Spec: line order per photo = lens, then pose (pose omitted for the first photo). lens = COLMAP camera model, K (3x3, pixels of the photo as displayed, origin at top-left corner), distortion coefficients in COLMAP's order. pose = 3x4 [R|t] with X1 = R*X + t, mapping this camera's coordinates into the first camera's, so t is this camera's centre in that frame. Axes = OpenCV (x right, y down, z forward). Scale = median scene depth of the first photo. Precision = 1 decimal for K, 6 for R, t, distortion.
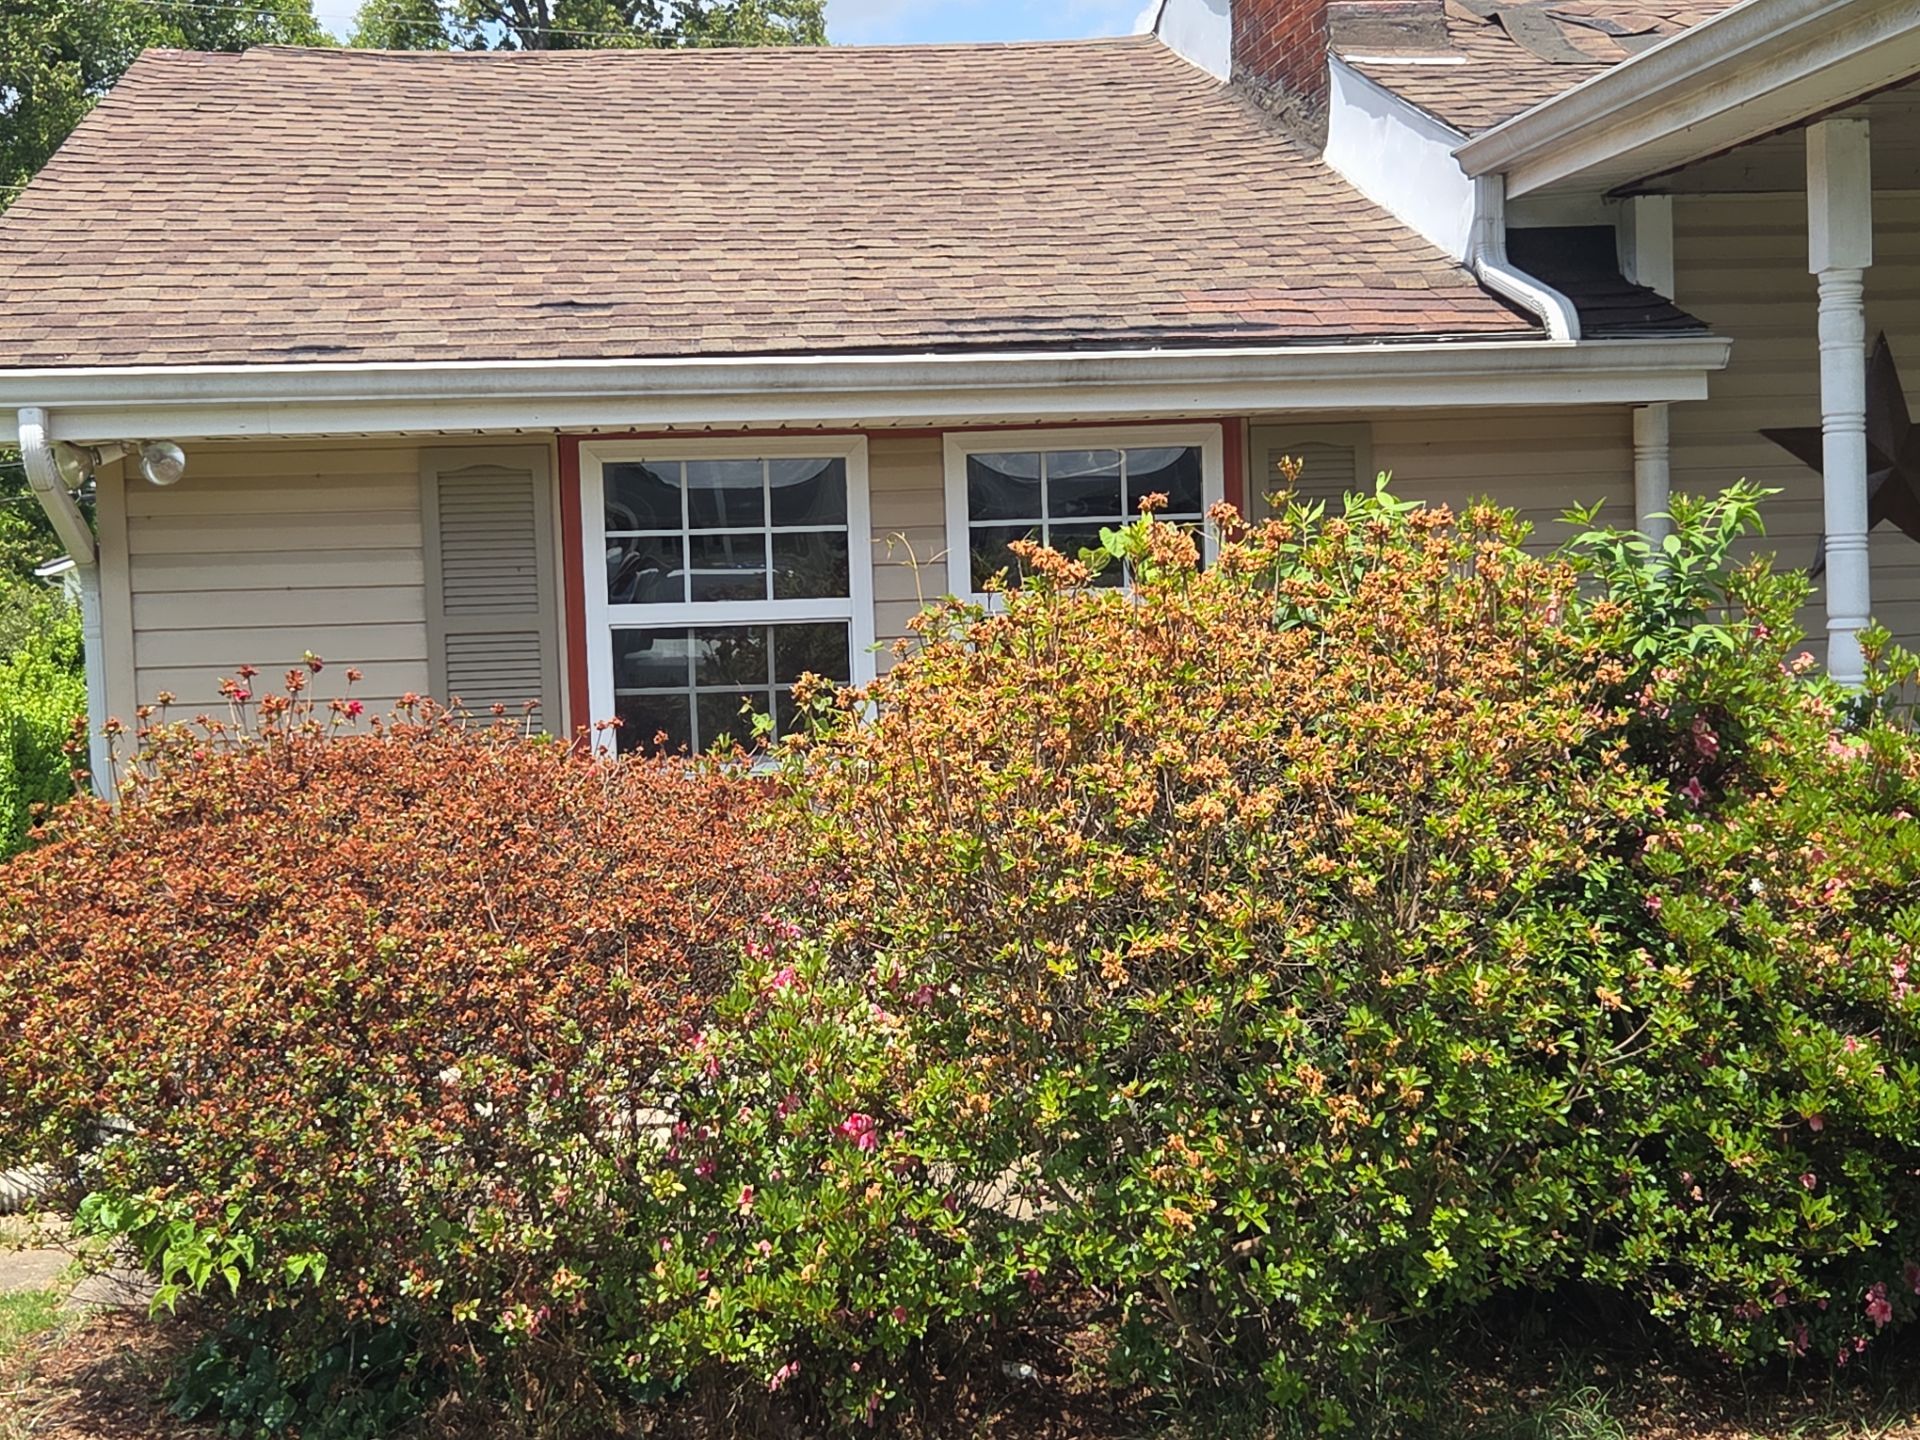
lens RADIAL K [[2462.1, 0, 952.8], [0, 2462.1, 591.4], [0, 0, 1]] dist [0.136858, 0.026238]
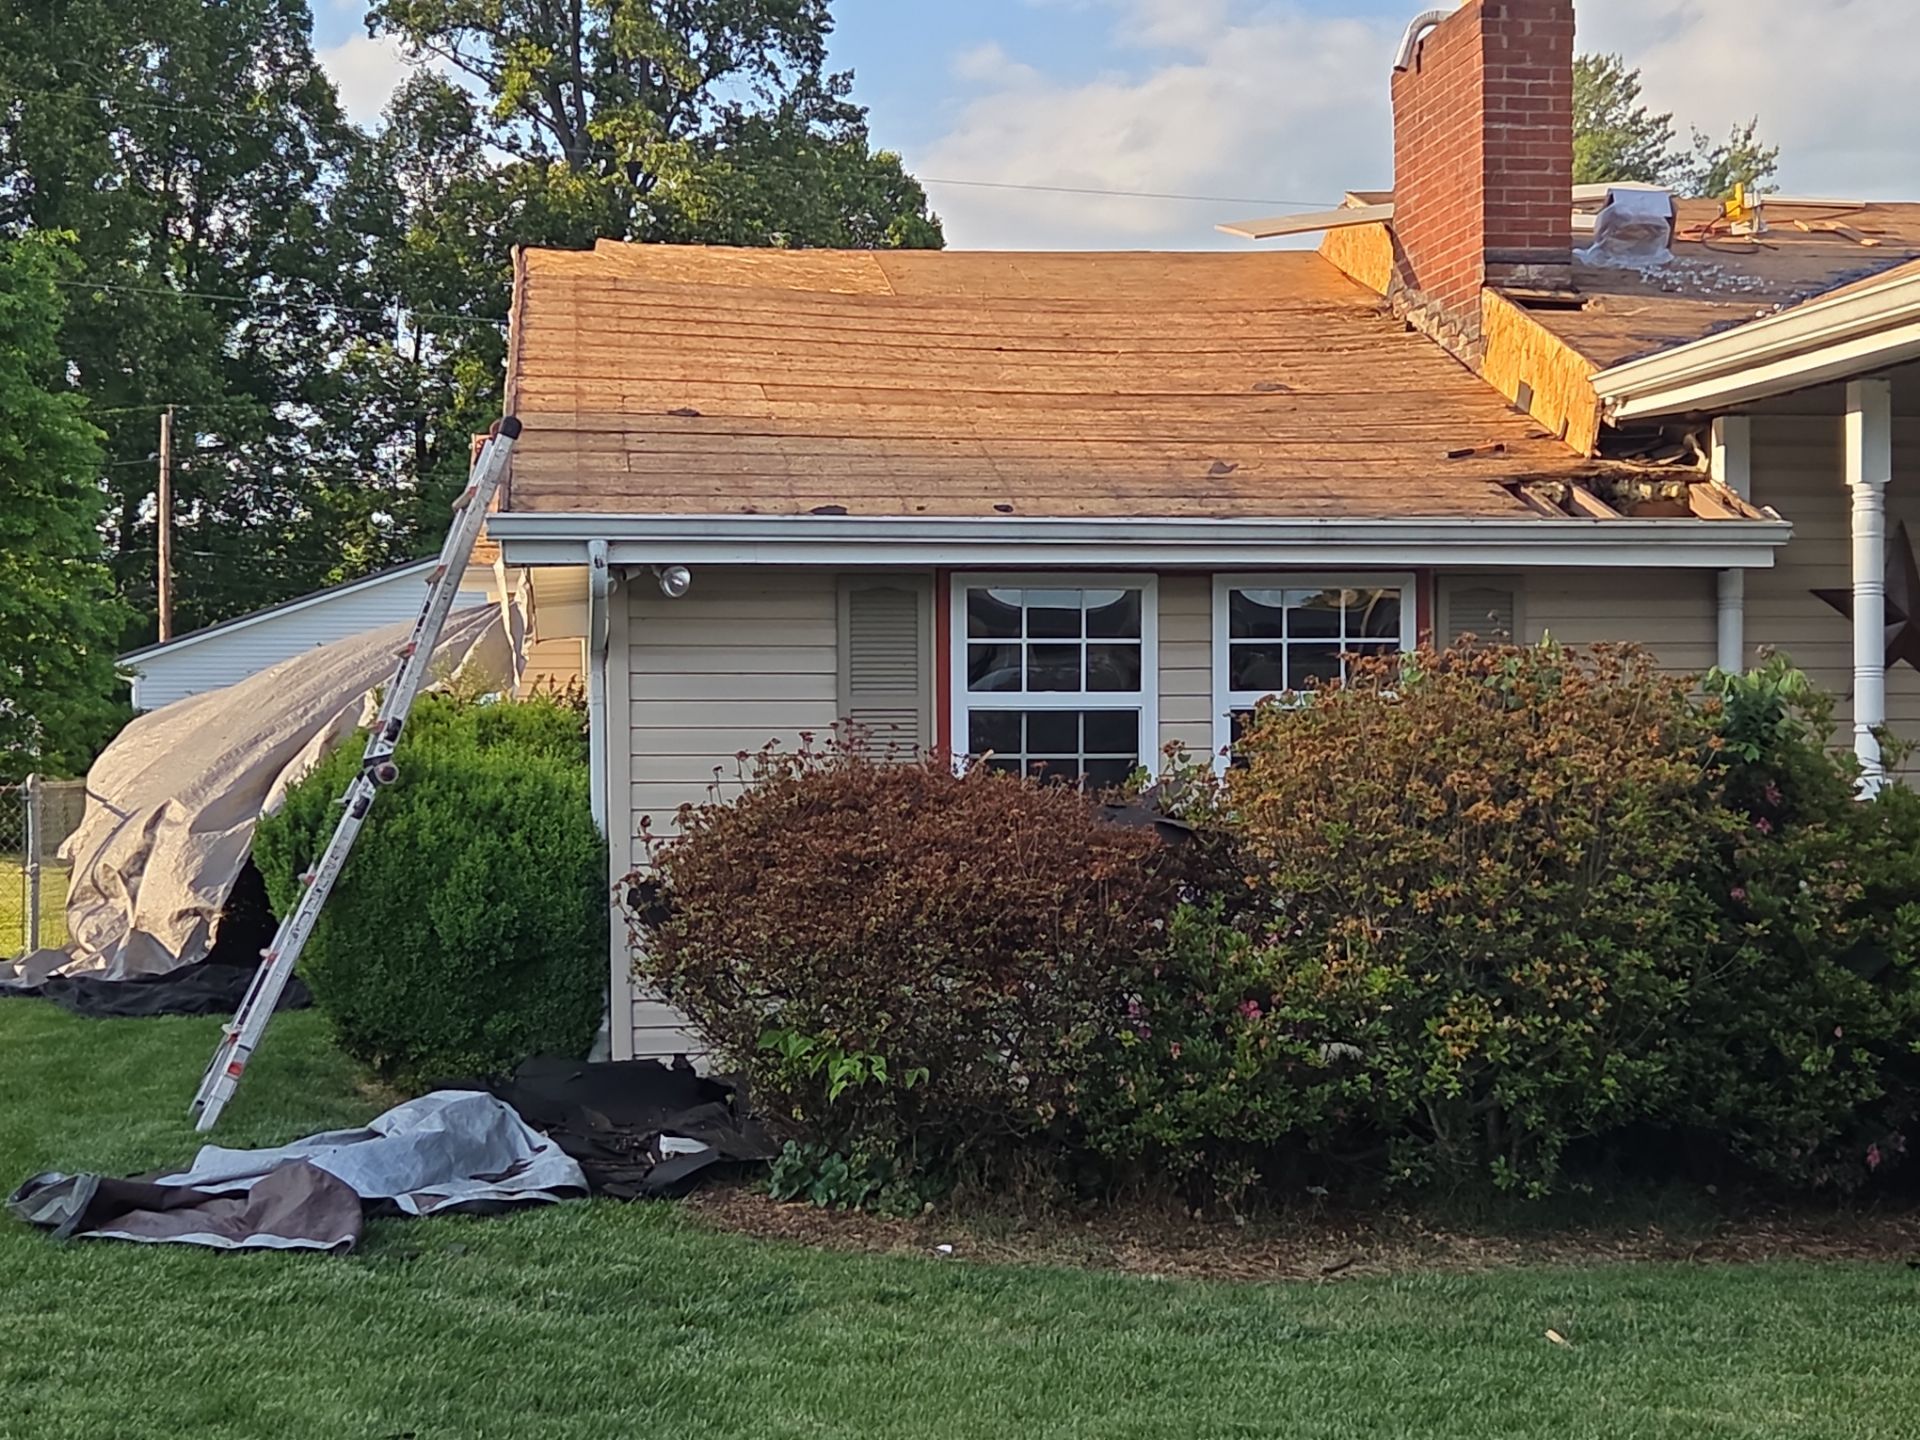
lens RADIAL K [[2948.3, 0, 960.0], [0, 2948.3, 720.0], [0, 0, 1]] dist [0.186800, -0.075859]
pose [[0.998557, 0.029411, 0.044939, -0.215789], [-0.029178, 0.999557, -0.005834, 0.030501], [-0.045090, 0.004515, 0.998973, -0.625676]]
